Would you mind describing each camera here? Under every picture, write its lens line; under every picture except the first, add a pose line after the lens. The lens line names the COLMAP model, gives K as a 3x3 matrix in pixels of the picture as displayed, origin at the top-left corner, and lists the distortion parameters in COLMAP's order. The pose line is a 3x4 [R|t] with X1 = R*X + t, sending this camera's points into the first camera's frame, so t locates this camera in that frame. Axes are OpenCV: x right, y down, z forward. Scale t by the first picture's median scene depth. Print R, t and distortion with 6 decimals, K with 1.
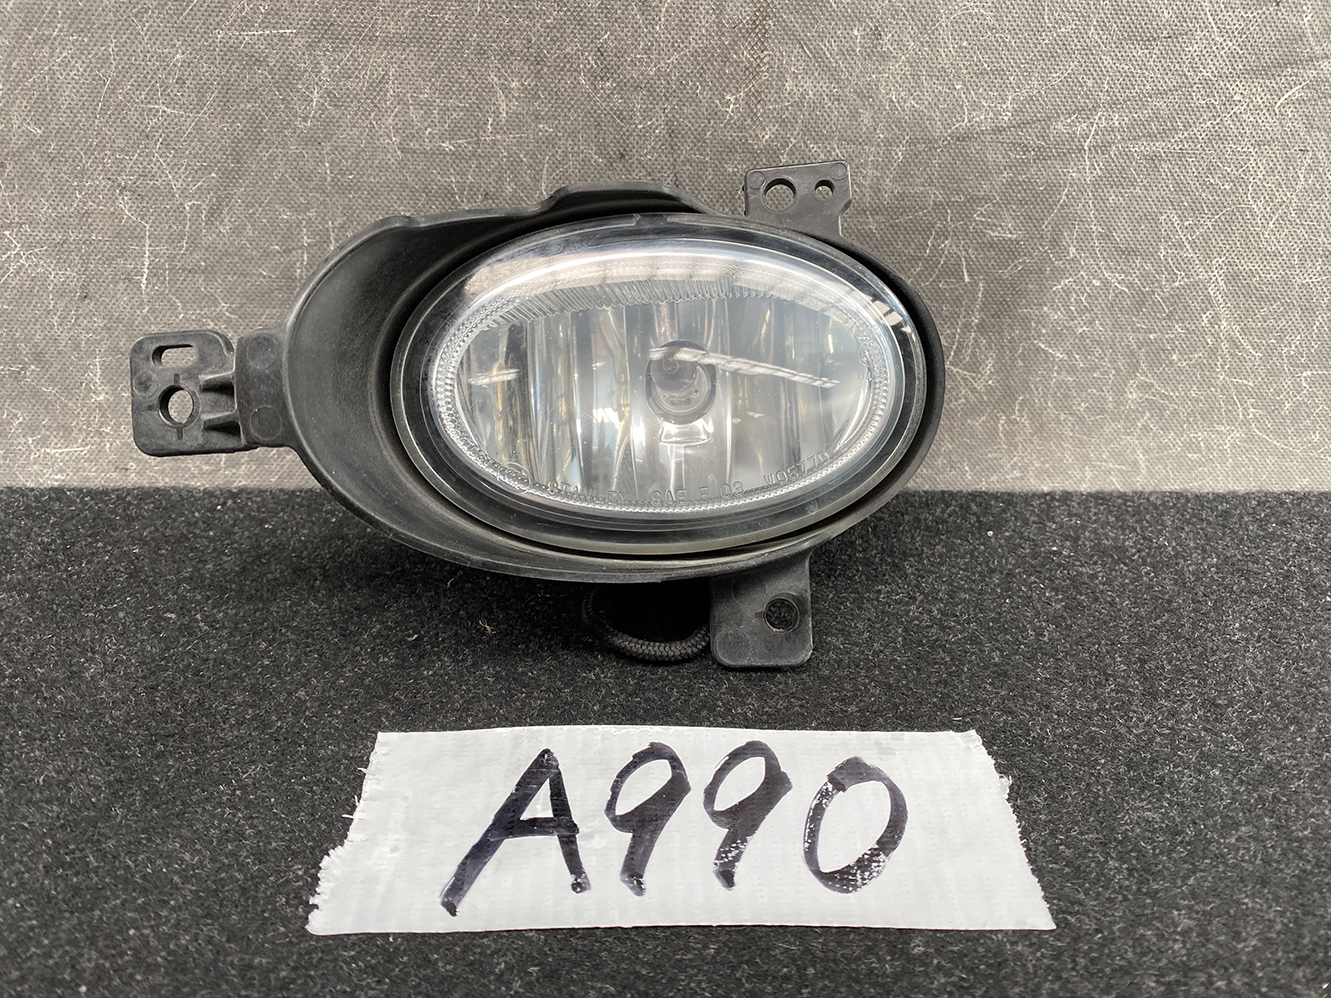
lens RADIAL K [[1014.8, 0, 665.5], [0, 1014.8, 499.0], [0, 0, 1]] dist [-0.015181, 0.008560]
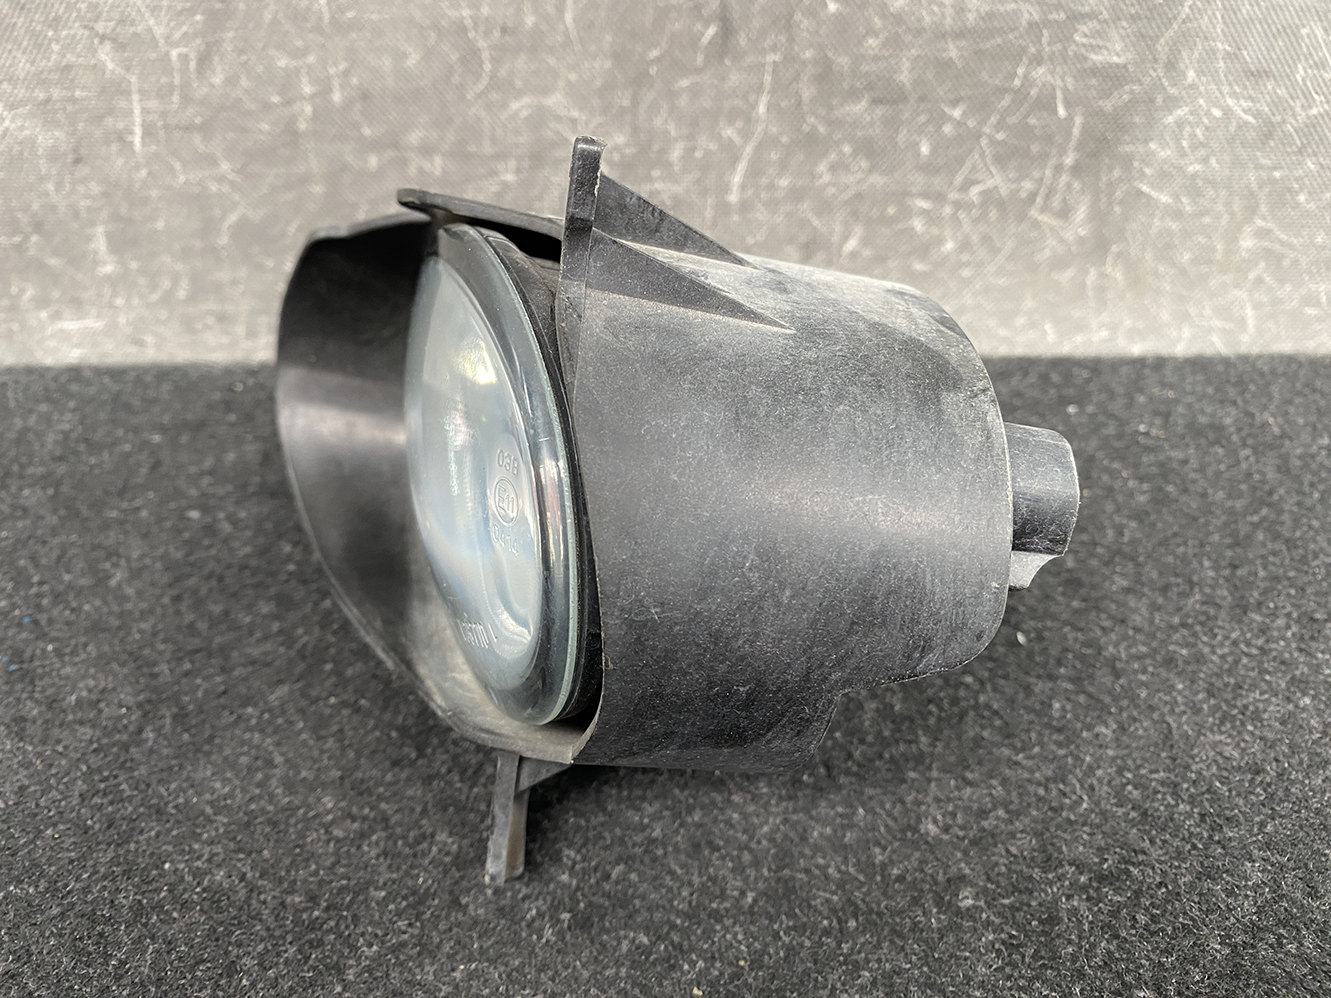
lens RADIAL K [[1030.9, 0, 655.9], [0, 1030.9, 493.6], [0, 0, 1]] dist [-0.037813, 0.030236]
pose [[0.997651, 0.002030, -0.068467, 0.021029], [0.011132, 0.981469, 0.191299, -0.109917], [0.067587, -0.191612, 0.979141, 0.101727]]
